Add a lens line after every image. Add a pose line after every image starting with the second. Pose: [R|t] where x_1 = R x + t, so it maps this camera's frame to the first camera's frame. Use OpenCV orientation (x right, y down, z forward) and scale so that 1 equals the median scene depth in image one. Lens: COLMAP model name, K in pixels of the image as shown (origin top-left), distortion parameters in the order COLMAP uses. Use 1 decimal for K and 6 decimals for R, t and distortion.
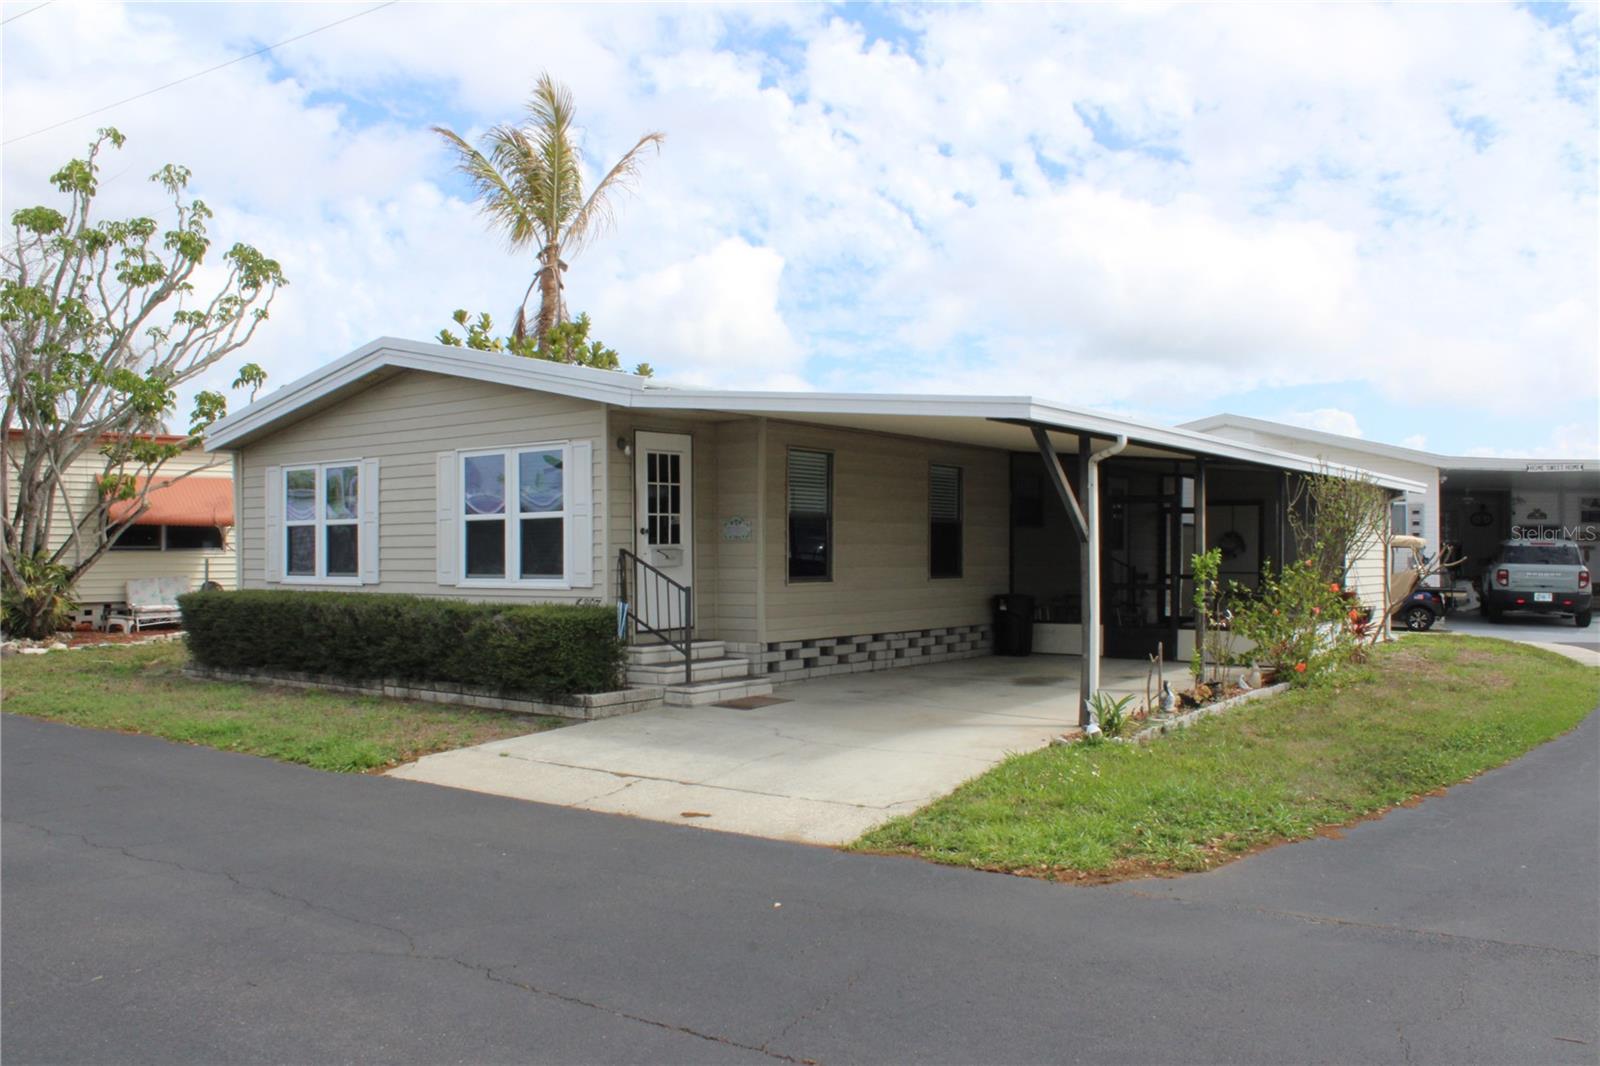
lens RADIAL K [[1323.8, 0, 796.0], [0, 1323.8, 549.8], [0, 0, 1]] dist [-0.130801, 0.004388]
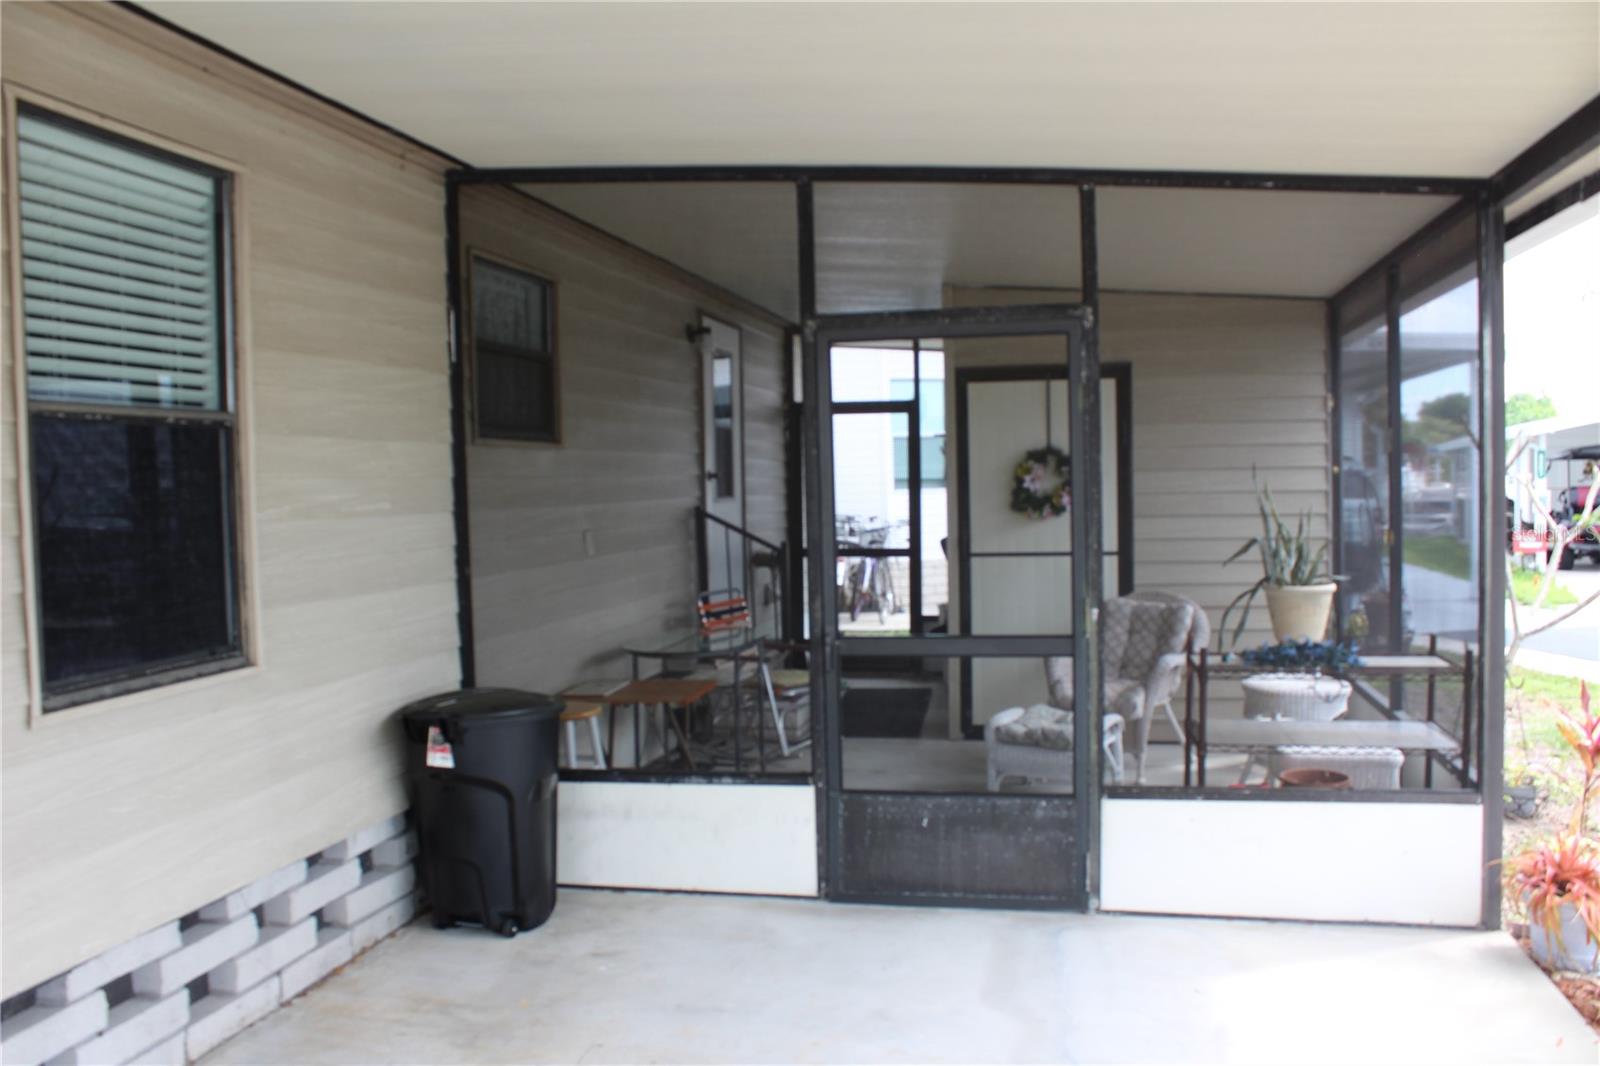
lens RADIAL K [[1323.8, 0, 796.0], [0, 1323.8, 549.8], [0, 0, 1]] dist [-0.130801, 0.004388]
pose [[0.916419, -0.045360, 0.397642, 0.143991], [0.025604, 0.998166, 0.054856, -0.009671], [-0.399401, -0.040089, 0.915899, 0.880687]]
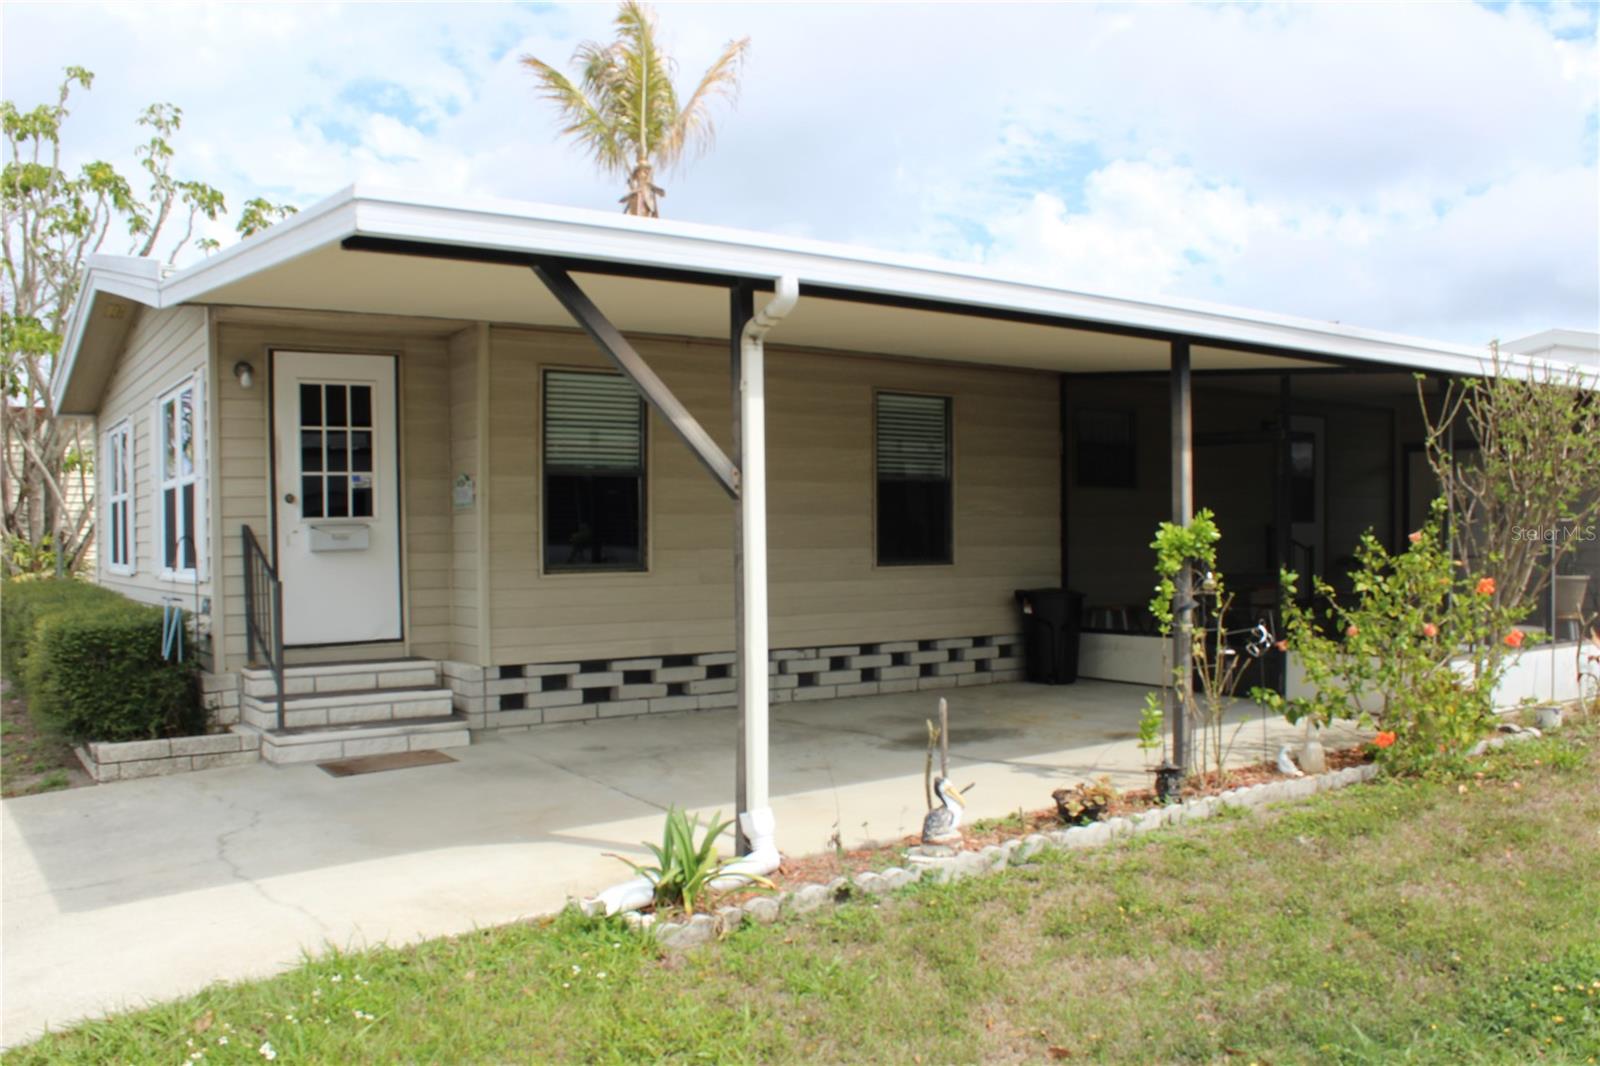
lens RADIAL K [[1303.6, 0, 800.0], [0, 1303.6, 533.0], [0, 0, 1]] dist [-0.101389, 0.005977]
pose [[0.943028, -0.006002, -0.332659, 0.314300], [0.007647, 0.999964, 0.003638, 0.002839], [0.332626, -0.005975, 0.943040, 0.414715]]
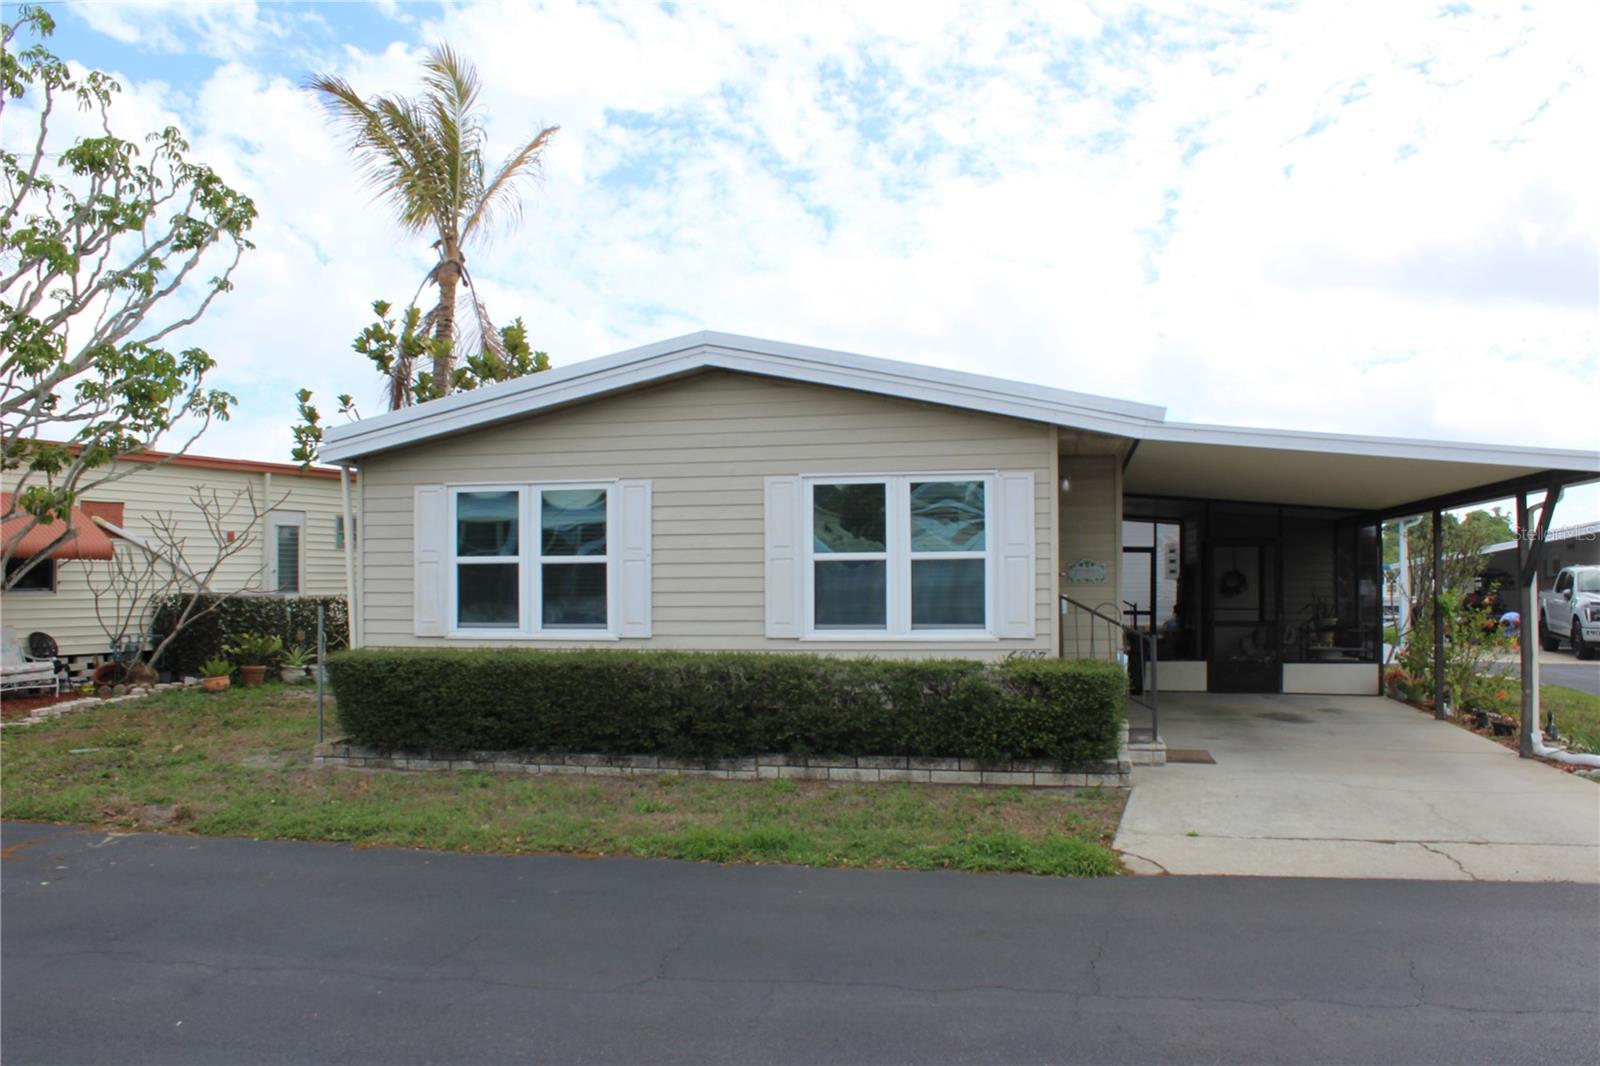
lens RADIAL K [[1323.8, 0, 796.0], [0, 1323.8, 549.8], [0, 0, 1]] dist [-0.130801, 0.004388]
pose [[0.910539, 0.009261, 0.413320, -0.573182], [0.000369, 0.999730, -0.023214, -0.008755], [-0.413423, 0.021289, 0.910290, 0.226322]]
